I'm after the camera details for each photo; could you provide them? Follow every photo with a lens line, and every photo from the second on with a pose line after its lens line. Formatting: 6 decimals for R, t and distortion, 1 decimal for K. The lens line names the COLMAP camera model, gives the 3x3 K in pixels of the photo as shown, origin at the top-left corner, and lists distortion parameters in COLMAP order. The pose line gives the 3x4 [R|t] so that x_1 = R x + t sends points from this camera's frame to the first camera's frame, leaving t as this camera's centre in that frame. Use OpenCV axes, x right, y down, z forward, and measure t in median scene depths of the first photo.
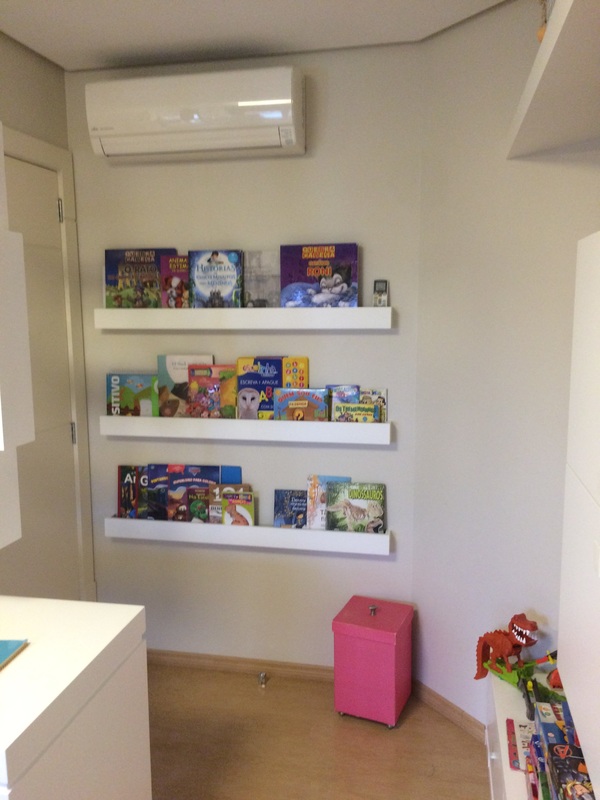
lens RADIAL K [[696.5, 0, 300.2], [0, 696.5, 393.8], [0, 0, 1]] dist [0.067721, -0.066299]
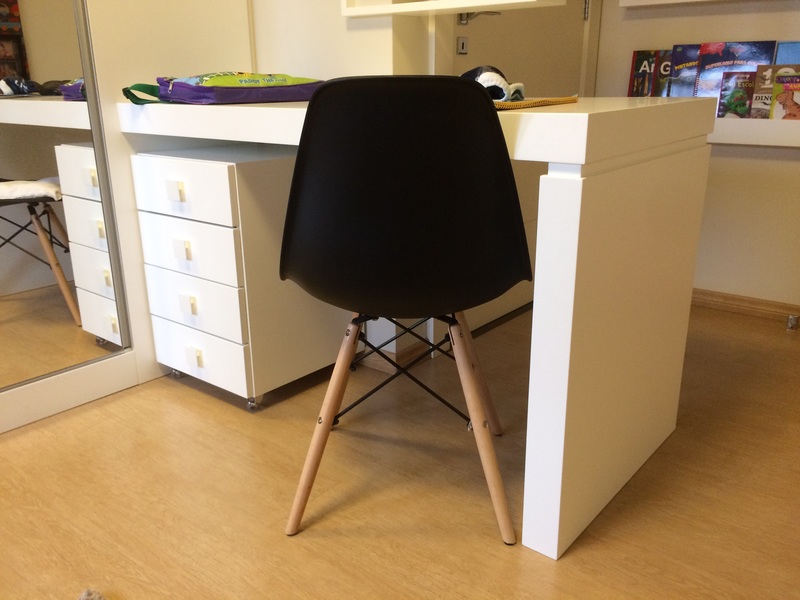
lens RADIAL K [[696.5, 0, 399.1], [0, 696.5, 291.9], [0, 0, 1]] dist [0.067721, -0.066299]
pose [[0.892512, 0.134743, -0.430427, -0.115742], [-0.063664, 0.982414, 0.175529, 0.266885], [0.446509, -0.129259, 0.885394, 0.102816]]
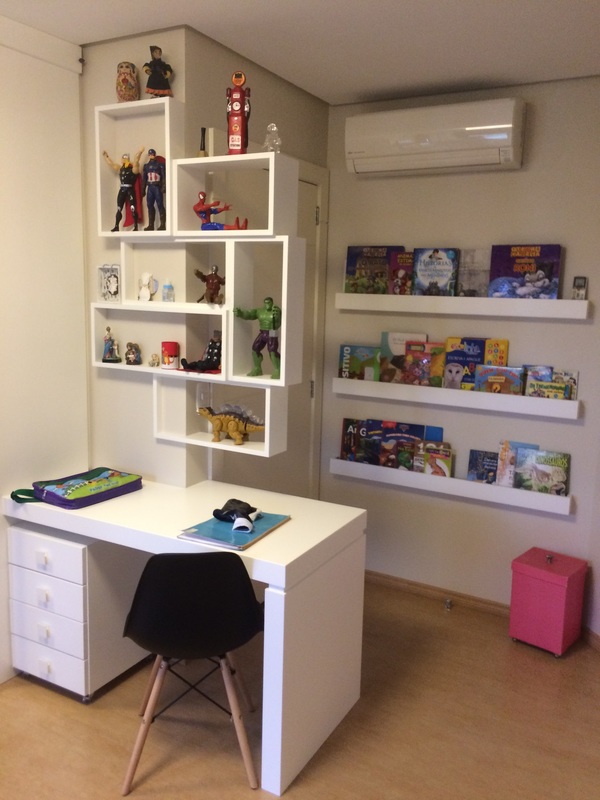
lens RADIAL K [[696.5, 0, 295.9], [0, 696.5, 387.0], [0, 0, 1]] dist [0.067721, -0.066299]
pose [[0.955512, 0.077644, -0.284548, 0.010669], [-0.076137, 0.996963, 0.016369, 0.034310], [0.284955, 0.006024, 0.958522, -0.236792]]
